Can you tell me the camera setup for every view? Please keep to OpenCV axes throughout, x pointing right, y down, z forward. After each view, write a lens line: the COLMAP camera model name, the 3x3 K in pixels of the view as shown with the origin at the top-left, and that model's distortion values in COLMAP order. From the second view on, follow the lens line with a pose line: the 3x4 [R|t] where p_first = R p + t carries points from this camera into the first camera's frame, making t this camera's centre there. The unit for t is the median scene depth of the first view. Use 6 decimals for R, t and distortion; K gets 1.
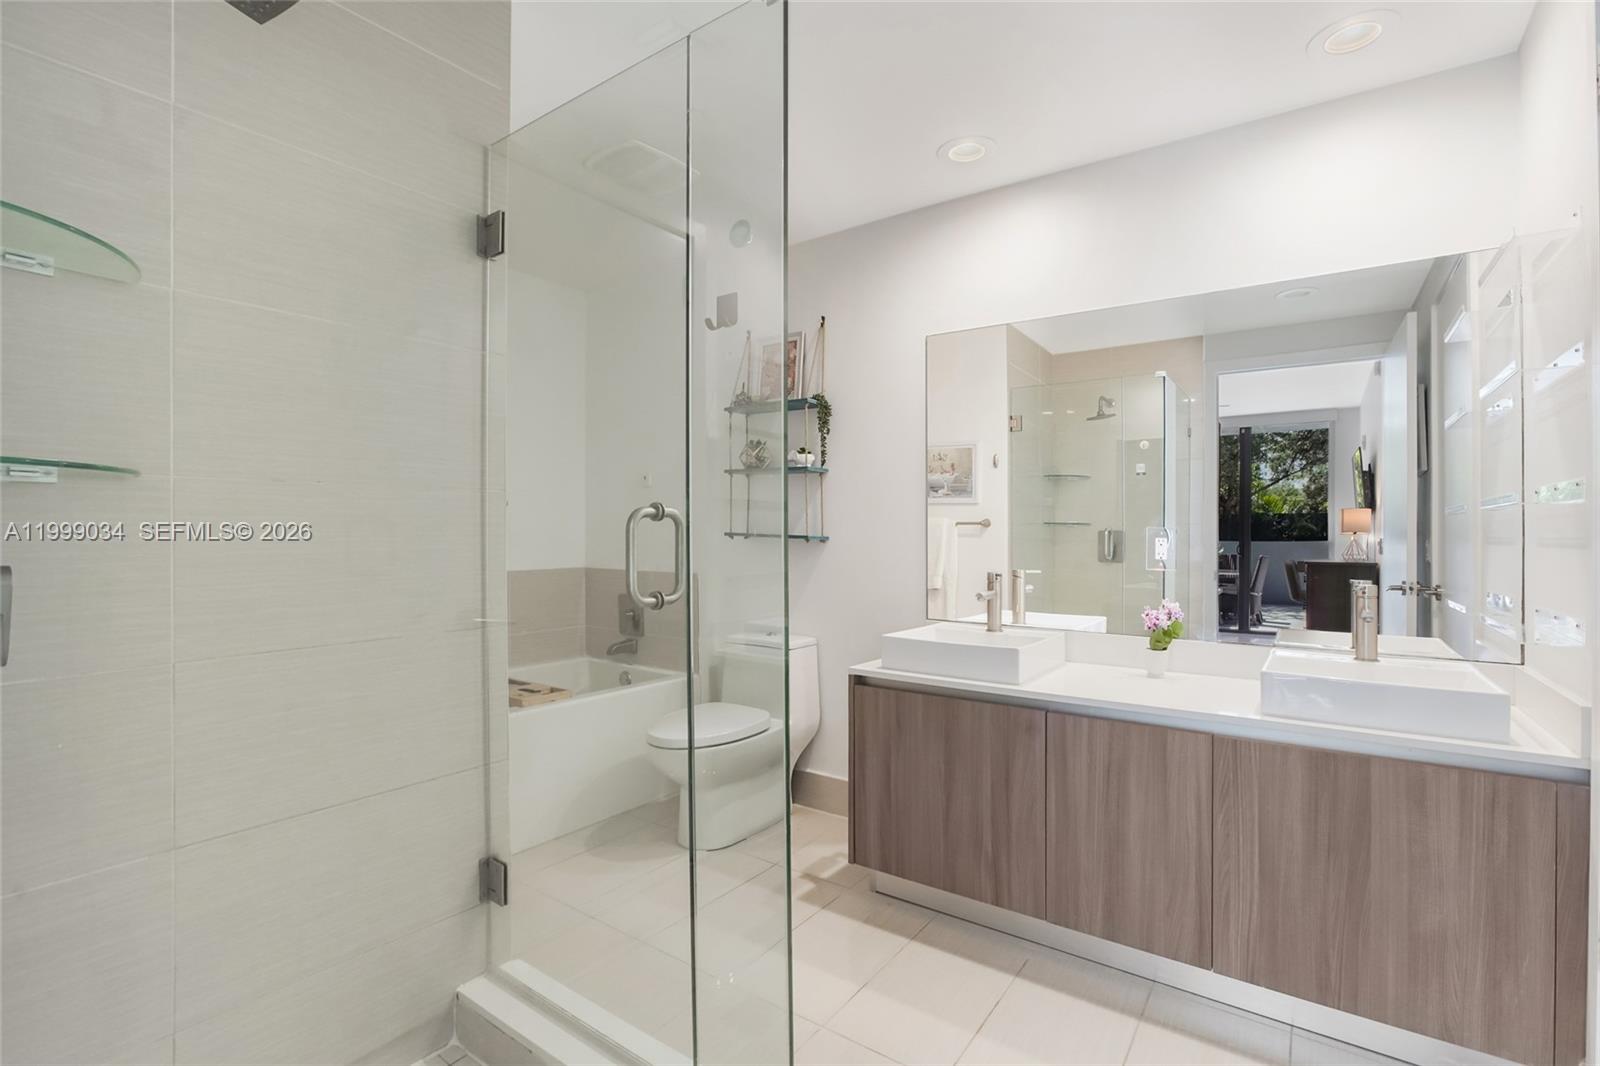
lens RADIAL K [[734.5, 0, 802.2], [0, 734.5, 527.7], [0, 0, 1]] dist [-0.037097, 0.000123]
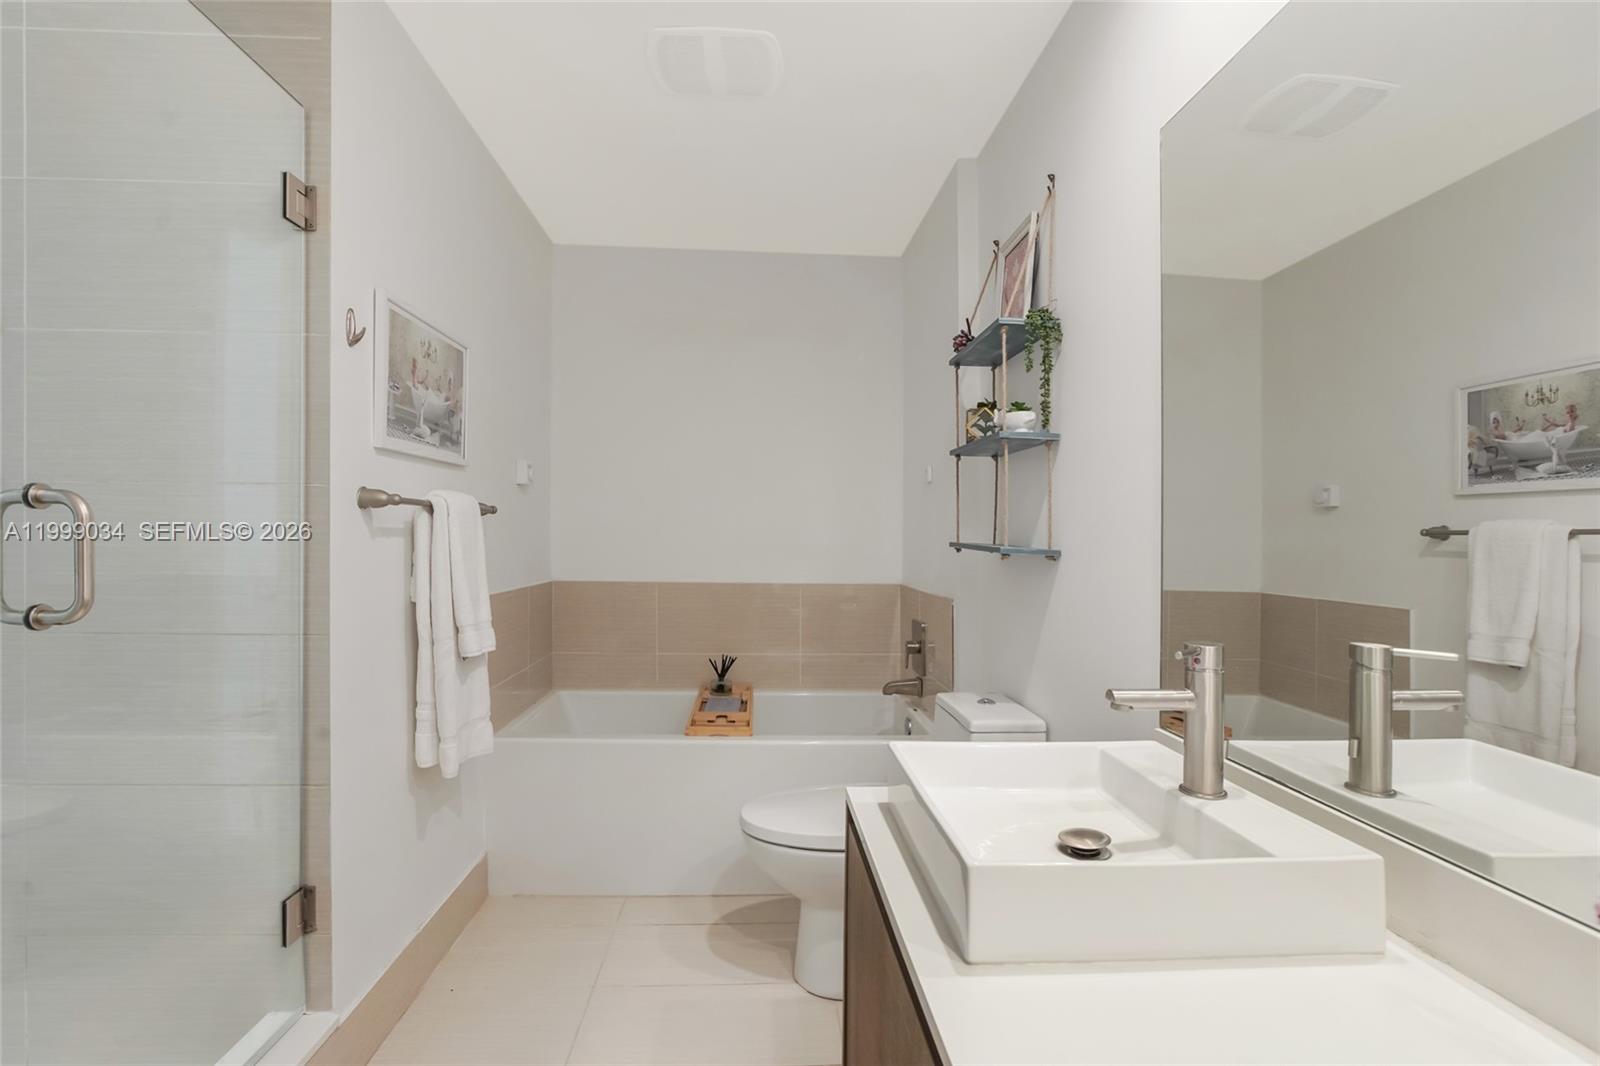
lens RADIAL K [[734.5, 0, 798.4], [0, 734.5, 540.5], [0, 0, 1]] dist [-0.037097, 0.000123]
pose [[0.634153, 0.007141, -0.773174, 0.333654], [-0.009283, 0.999956, 0.001622, 0.004689], [0.773152, 0.006149, 0.634192, 0.456265]]
